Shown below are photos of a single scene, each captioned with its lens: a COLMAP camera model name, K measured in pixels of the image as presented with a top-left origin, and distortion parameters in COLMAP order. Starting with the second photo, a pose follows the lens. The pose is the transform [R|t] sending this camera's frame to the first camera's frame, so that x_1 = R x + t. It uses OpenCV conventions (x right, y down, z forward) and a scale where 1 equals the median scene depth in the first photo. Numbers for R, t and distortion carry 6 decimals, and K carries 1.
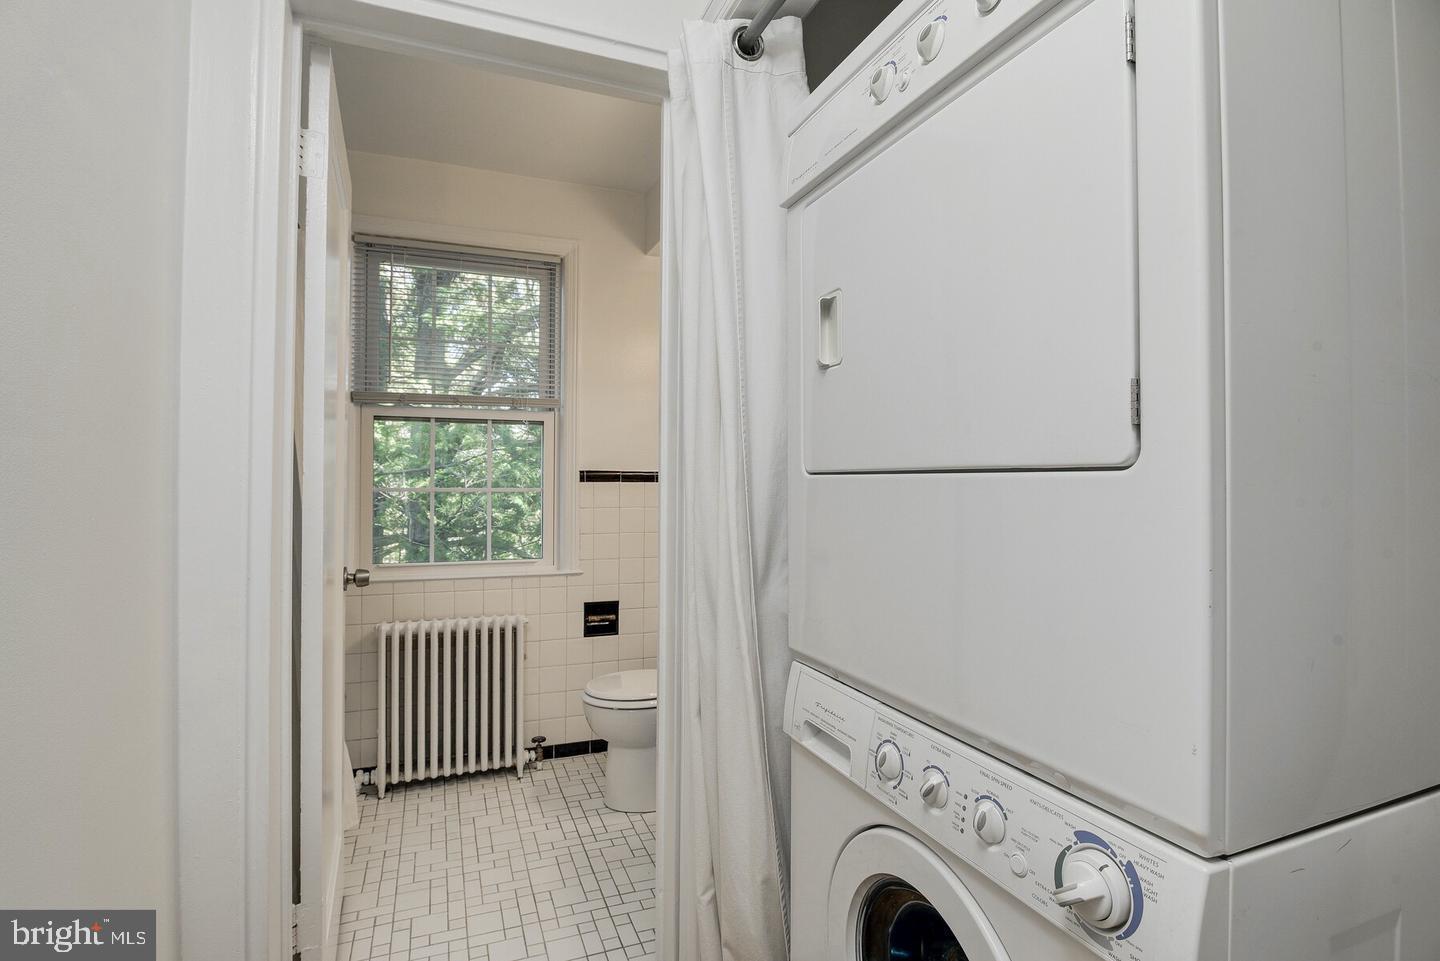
lens RADIAL K [[710.1, 0, 720.0], [0, 710.1, 480.5], [0, 0, 1]] dist [-0.020039, -0.000198]
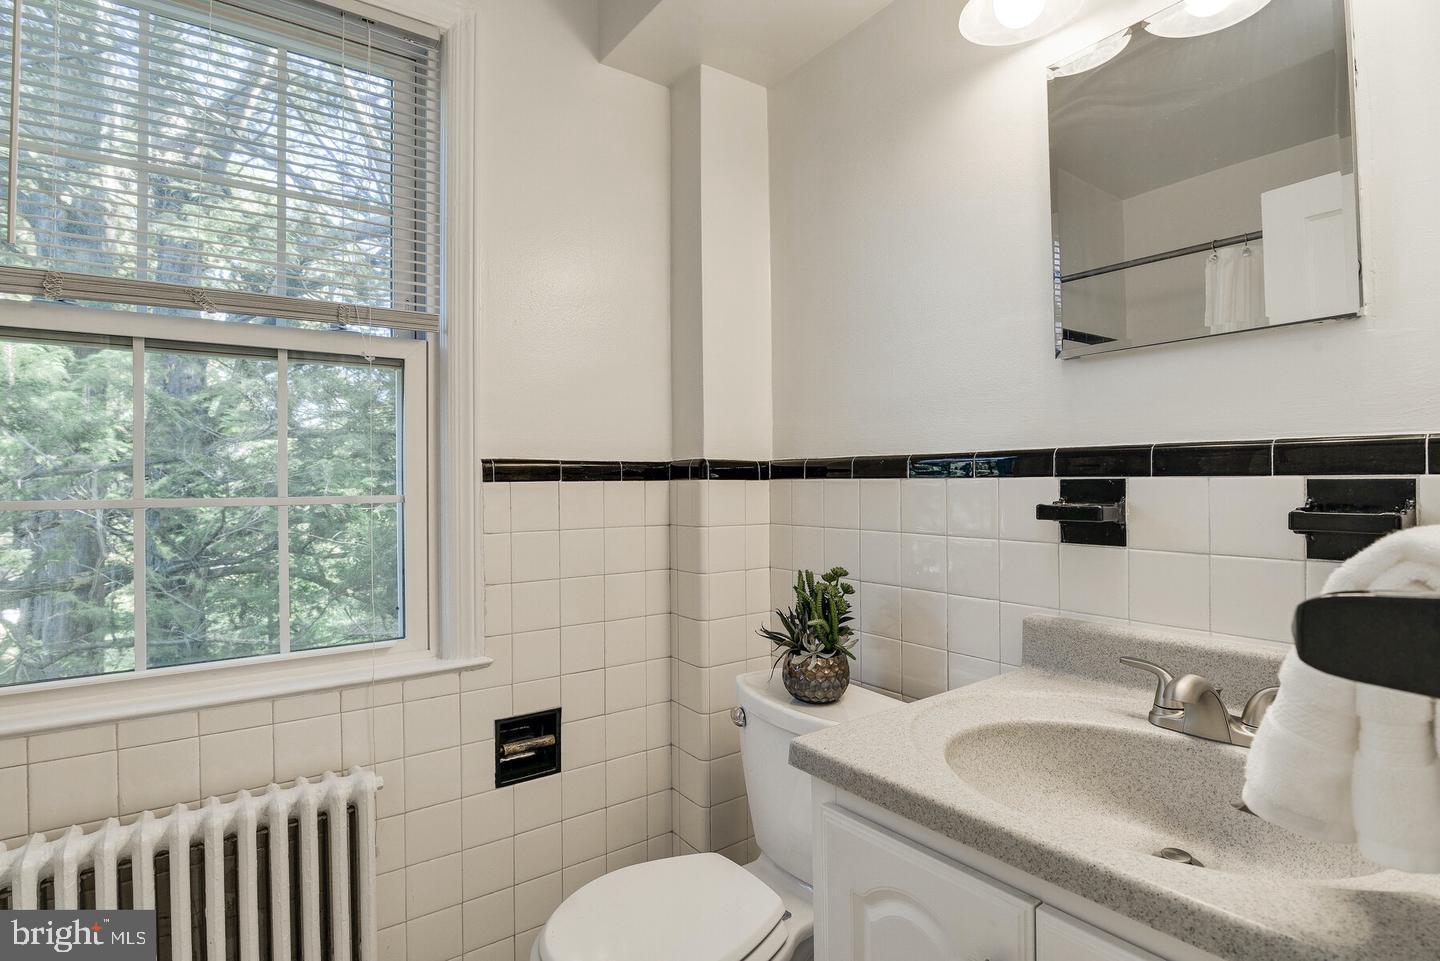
lens RADIAL K [[710.1, 0, 720.0], [0, 710.1, 480.5], [0, 0, 1]] dist [-0.020039, -0.000198]
pose [[0.966395, -0.011813, 0.256790, -0.163746], [0.012134, 0.999926, 0.000336, 0.003068], [-0.256775, 0.002791, 0.966467, 0.470069]]
